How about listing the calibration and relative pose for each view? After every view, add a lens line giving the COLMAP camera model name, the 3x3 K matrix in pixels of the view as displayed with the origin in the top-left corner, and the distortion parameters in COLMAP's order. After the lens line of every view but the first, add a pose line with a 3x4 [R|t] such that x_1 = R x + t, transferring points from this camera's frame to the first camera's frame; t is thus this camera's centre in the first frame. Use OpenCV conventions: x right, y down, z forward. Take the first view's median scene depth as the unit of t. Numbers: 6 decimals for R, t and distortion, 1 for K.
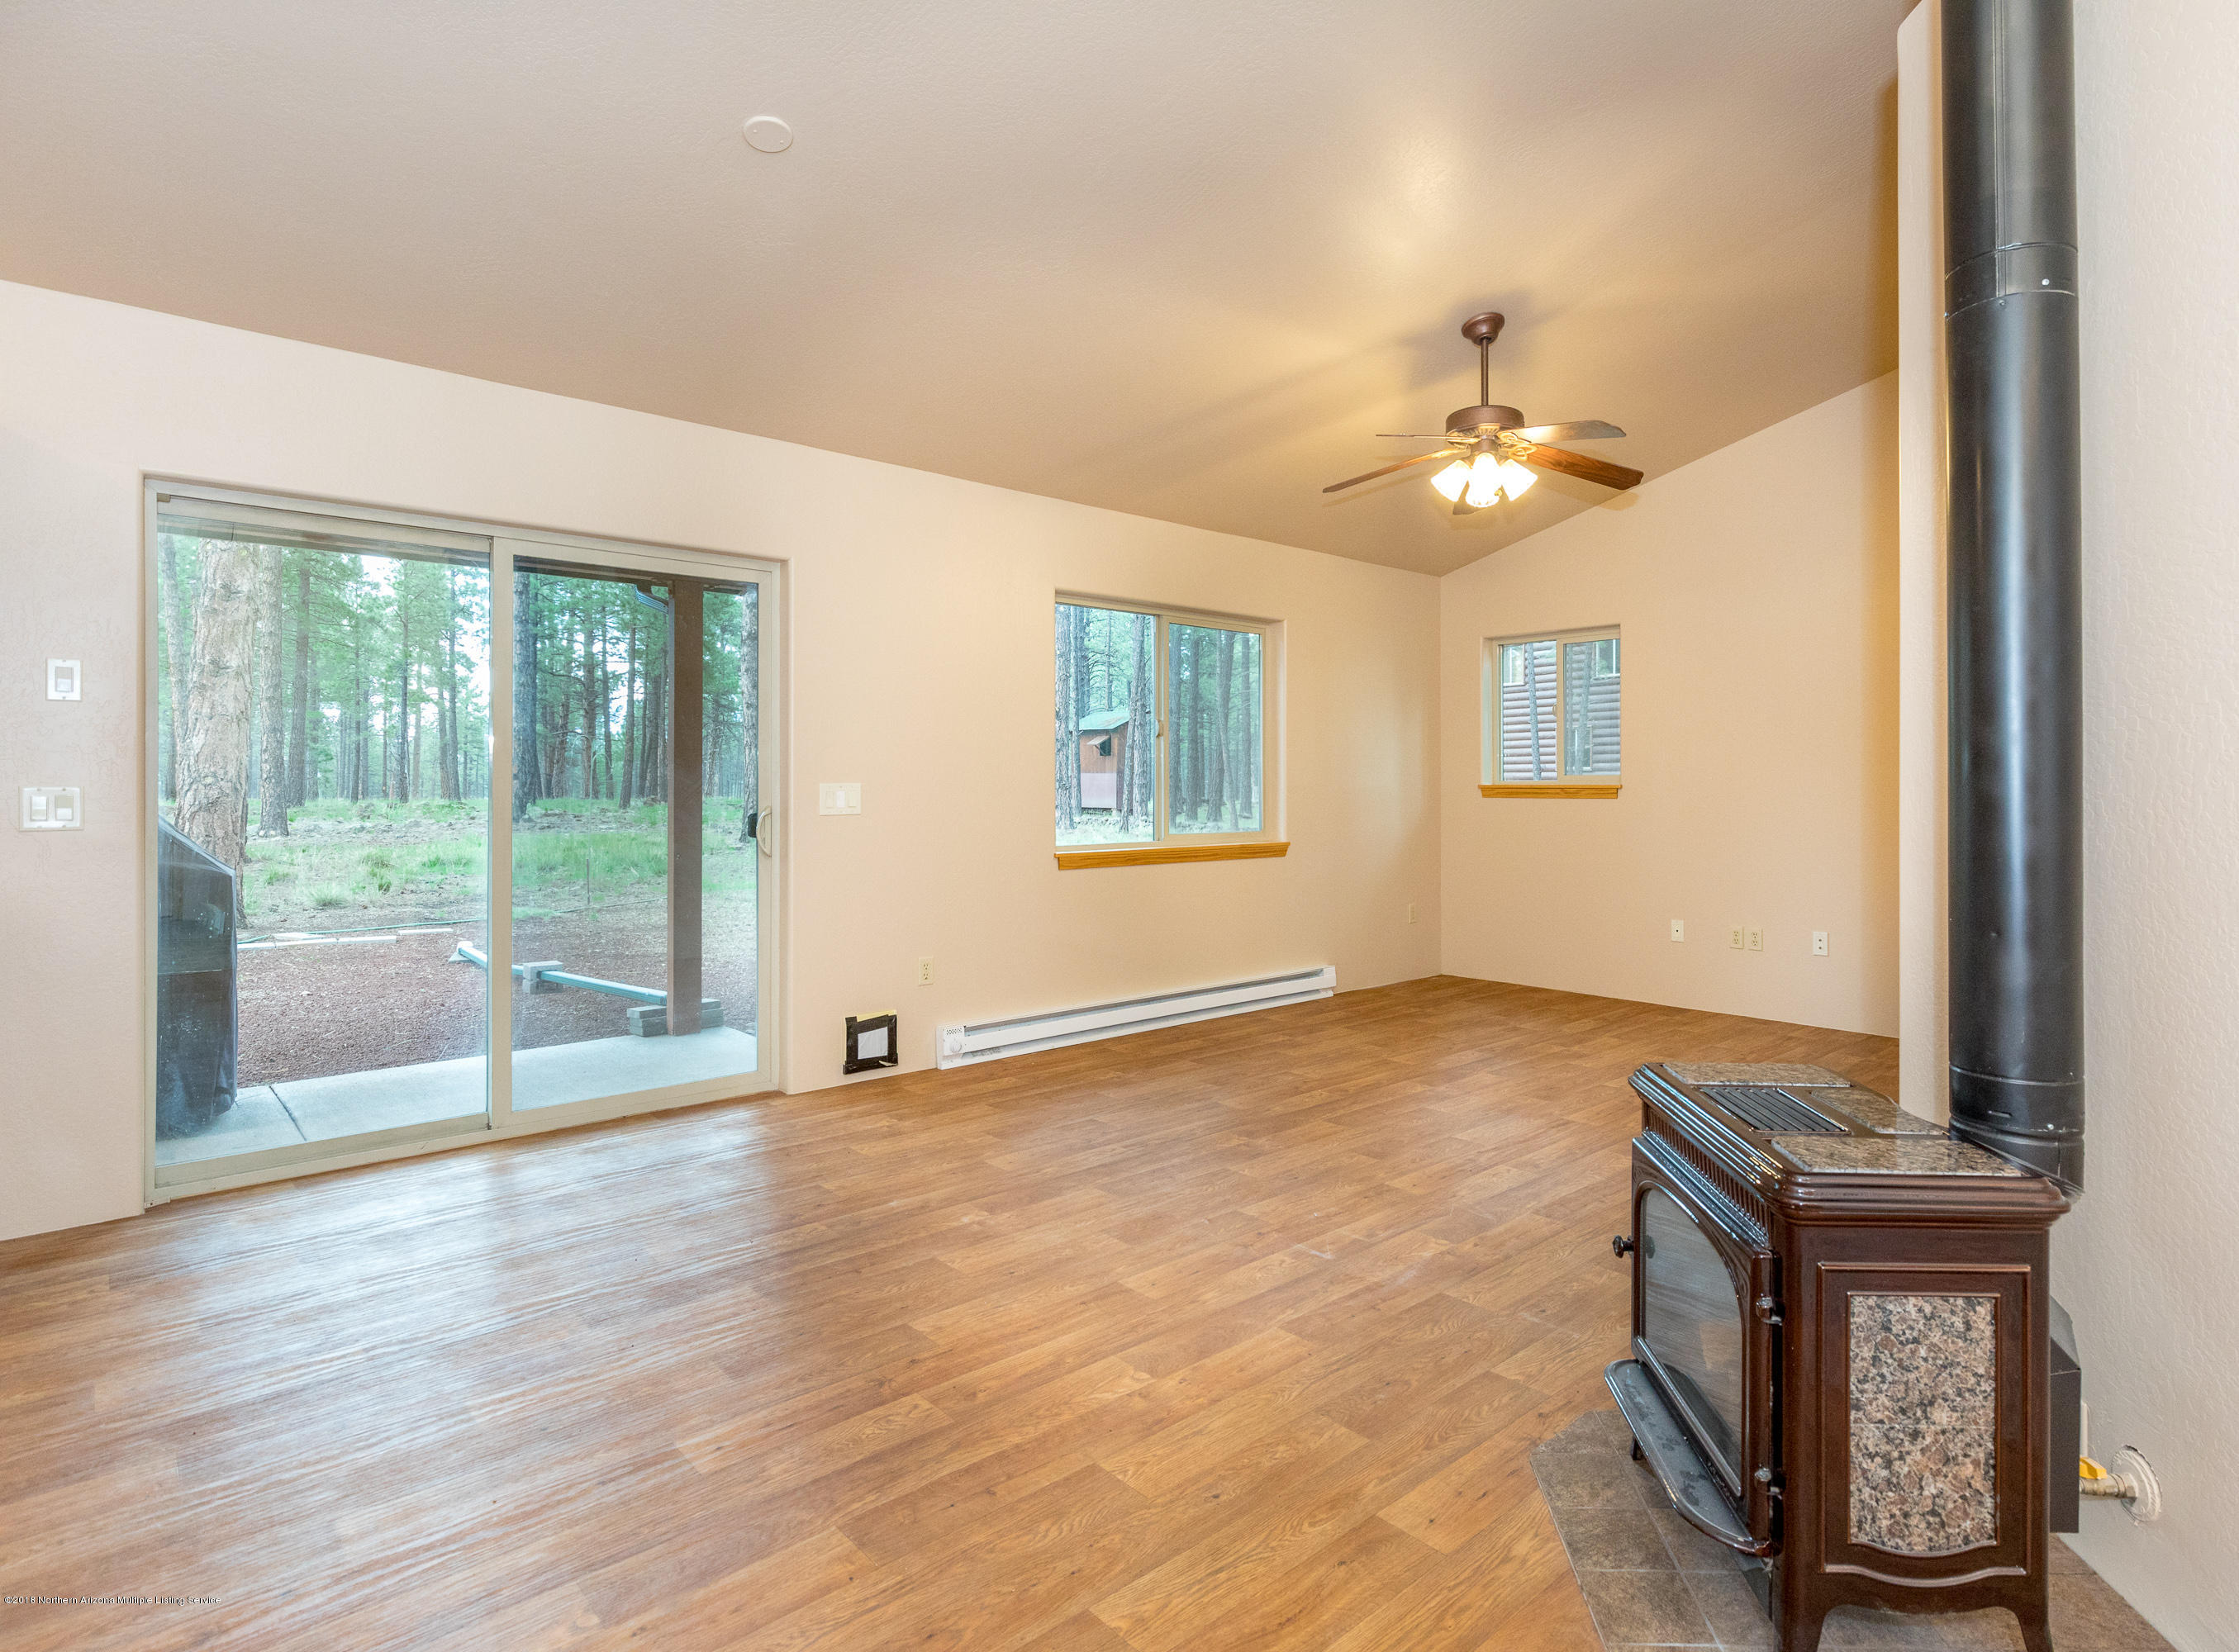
lens RADIAL K [[1211.8, 0, 1224.6], [0, 1211.8, 773.3], [0, 0, 1]] dist [0.001724, 0.000783]
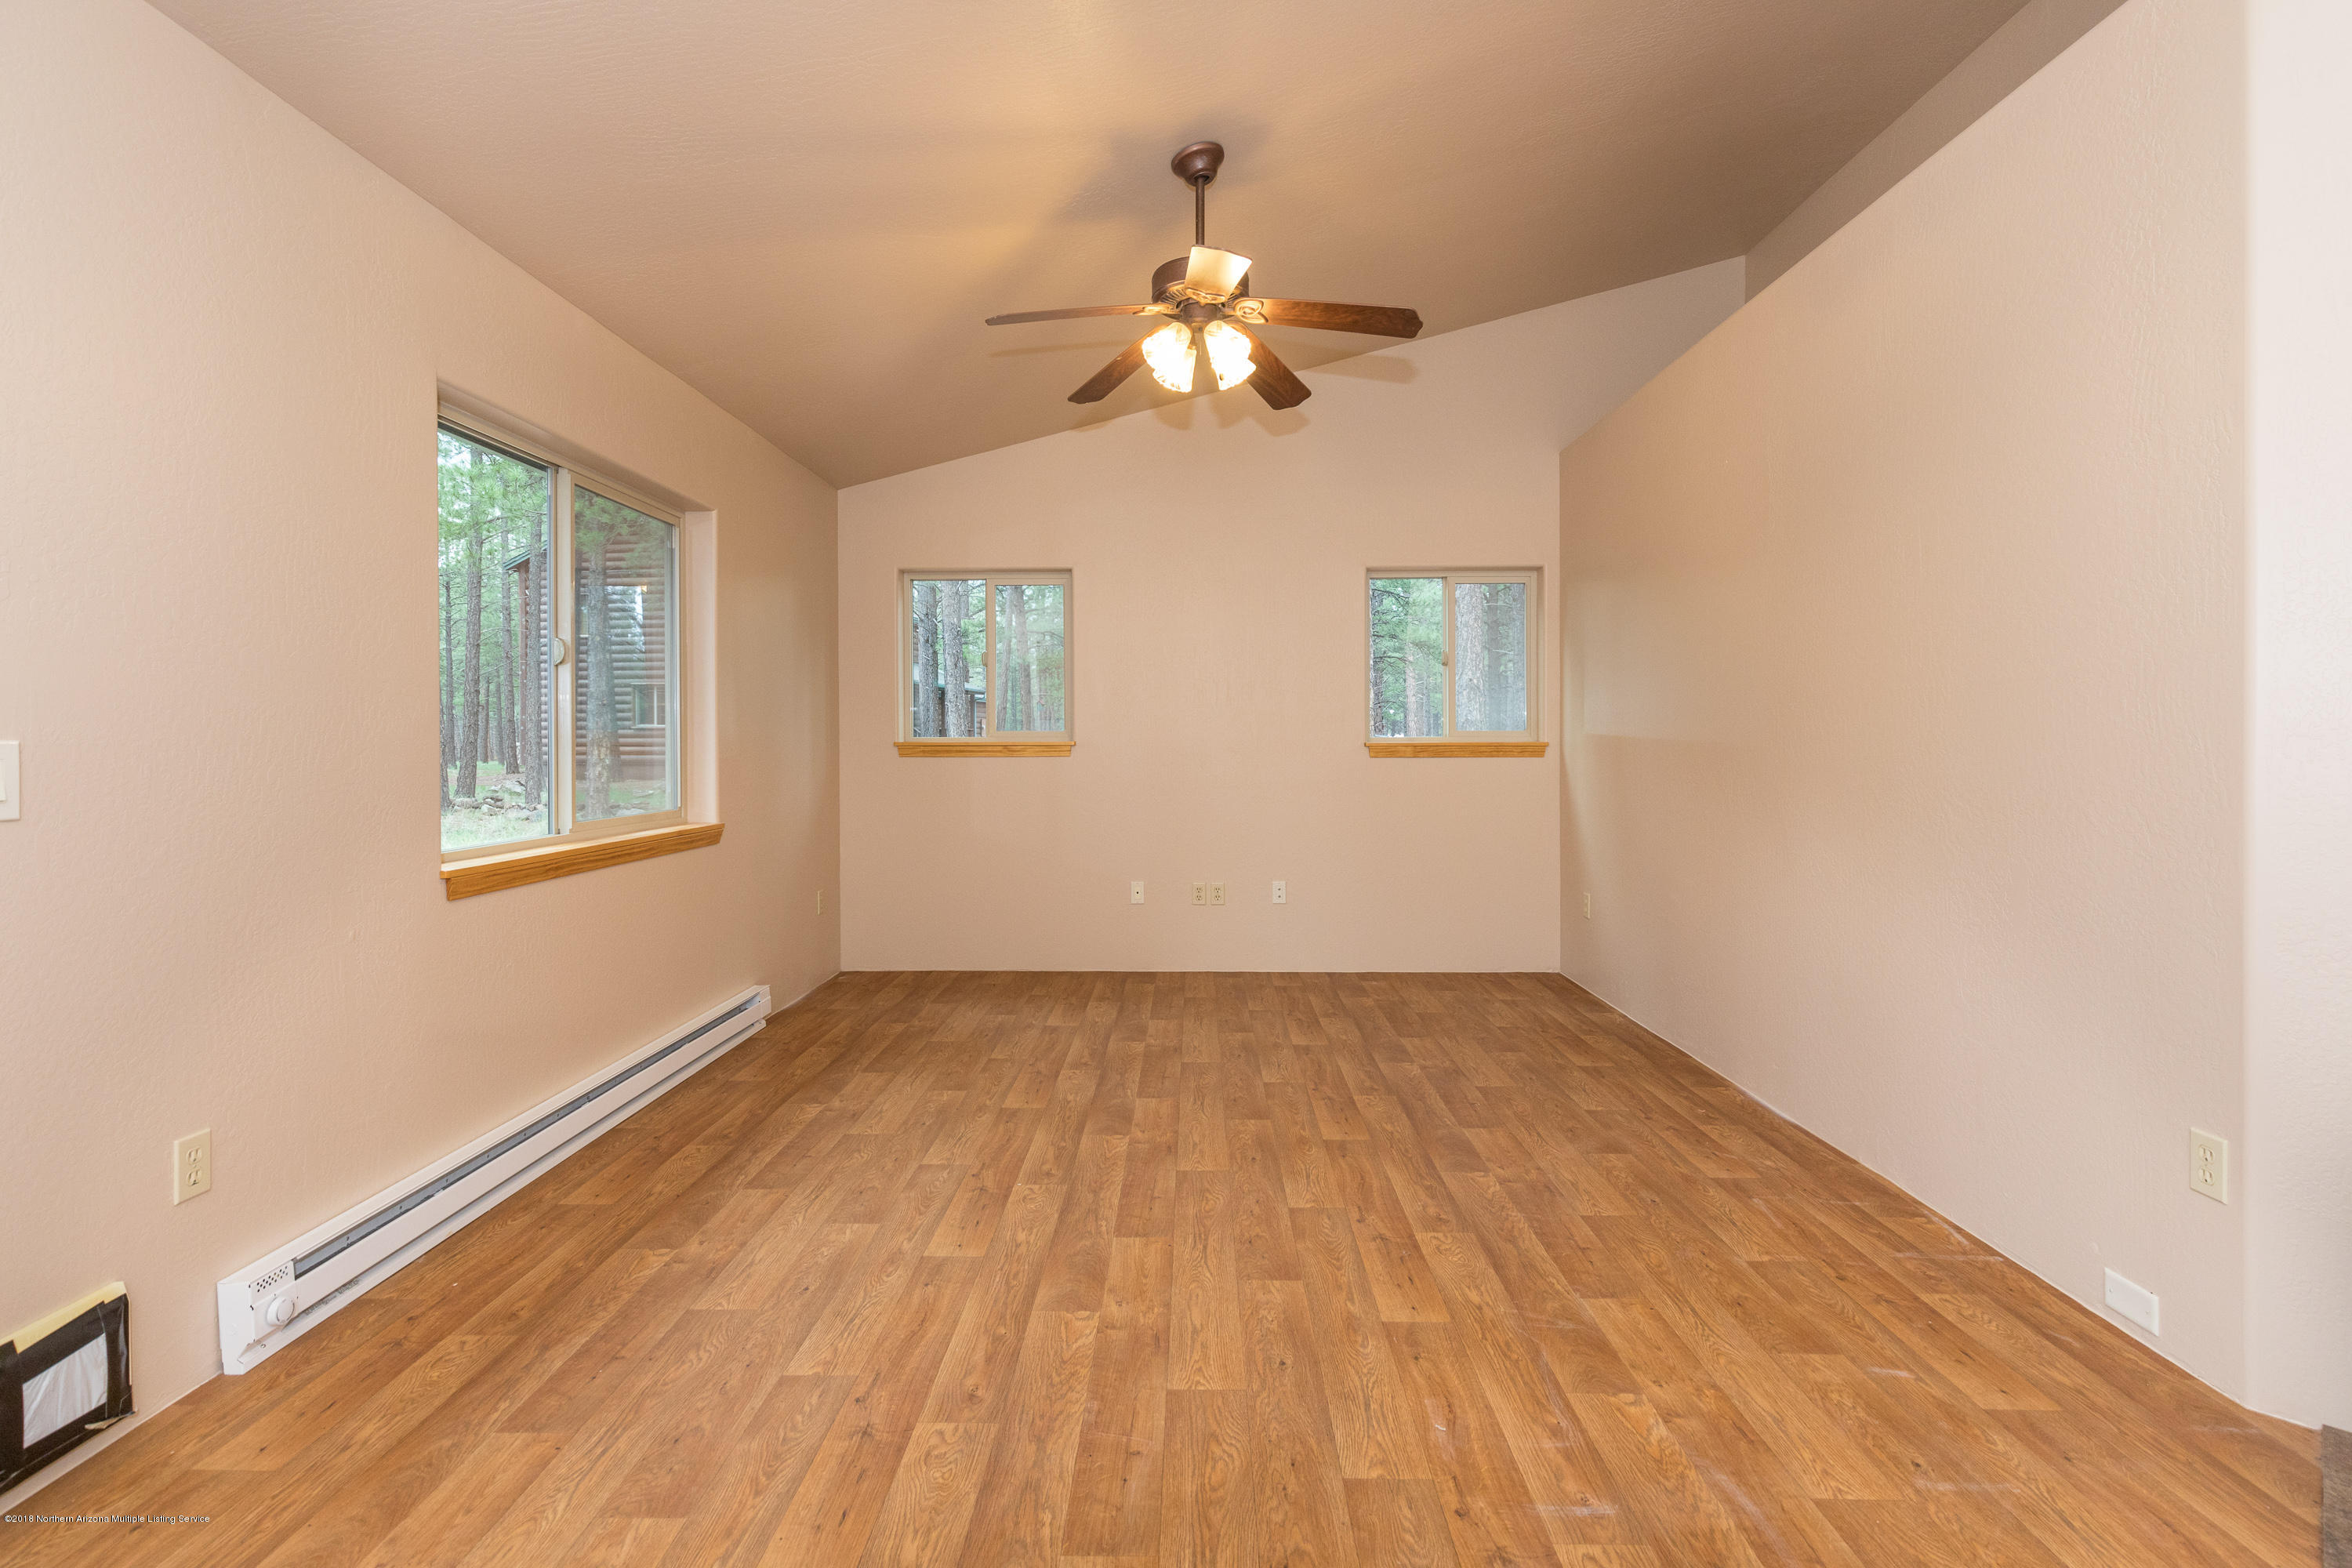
lens RADIAL K [[1088.3, 0, 1158.0], [0, 1088.3, 743.8], [0, 0, 1]] dist [0.008635, -0.001803]
pose [[0.698585, -0.004071, 0.715515, -0.293837], [-0.005449, 0.999925, 0.011009, 0.002693], [-0.715506, -0.011589, 0.698510, 0.485562]]
